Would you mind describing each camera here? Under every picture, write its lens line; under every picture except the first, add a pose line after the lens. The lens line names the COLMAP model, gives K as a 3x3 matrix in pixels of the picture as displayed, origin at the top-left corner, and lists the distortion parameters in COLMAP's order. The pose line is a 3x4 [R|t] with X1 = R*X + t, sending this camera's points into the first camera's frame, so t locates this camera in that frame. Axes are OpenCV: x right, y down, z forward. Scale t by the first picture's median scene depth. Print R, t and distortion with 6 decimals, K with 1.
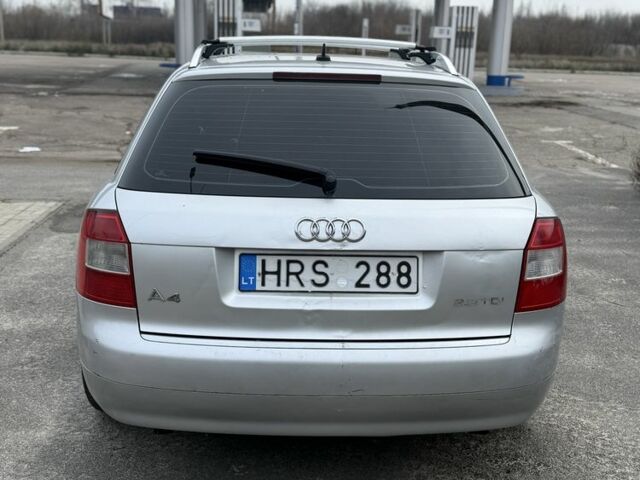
lens RADIAL K [[774.9, 0, 320.0], [0, 774.9, 240.0], [0, 0, 1]] dist [0.195478, -0.482721]
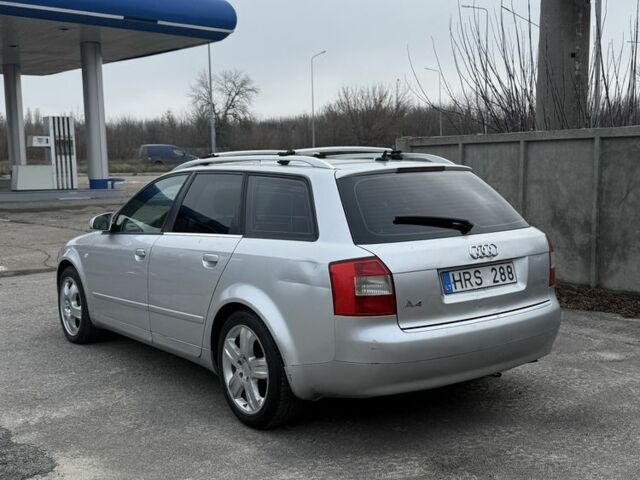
lens RADIAL K [[774.9, 0, 320.0], [0, 774.9, 240.0], [0, 0, 1]] dist [0.195478, -0.482721]
pose [[0.826188, -0.105301, 0.553466, -1.229129], [0.175468, 0.981611, -0.075171, 0.029431], [-0.535373, 0.159221, 0.829472, -0.260205]]
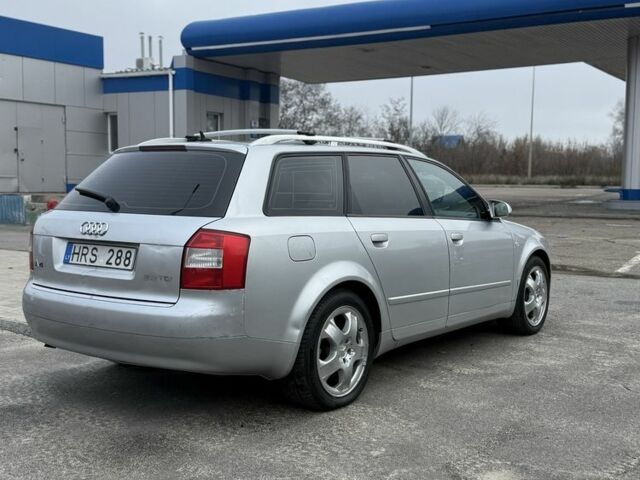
lens RADIAL K [[774.9, 0, 320.0], [0, 774.9, 240.0], [0, 0, 1]] dist [0.195478, -0.482721]
pose [[0.772102, 0.026274, -0.634956, 1.460420], [-0.134992, 0.983124, -0.123469, 0.154750], [0.620996, 0.181045, 0.762618, -0.008869]]
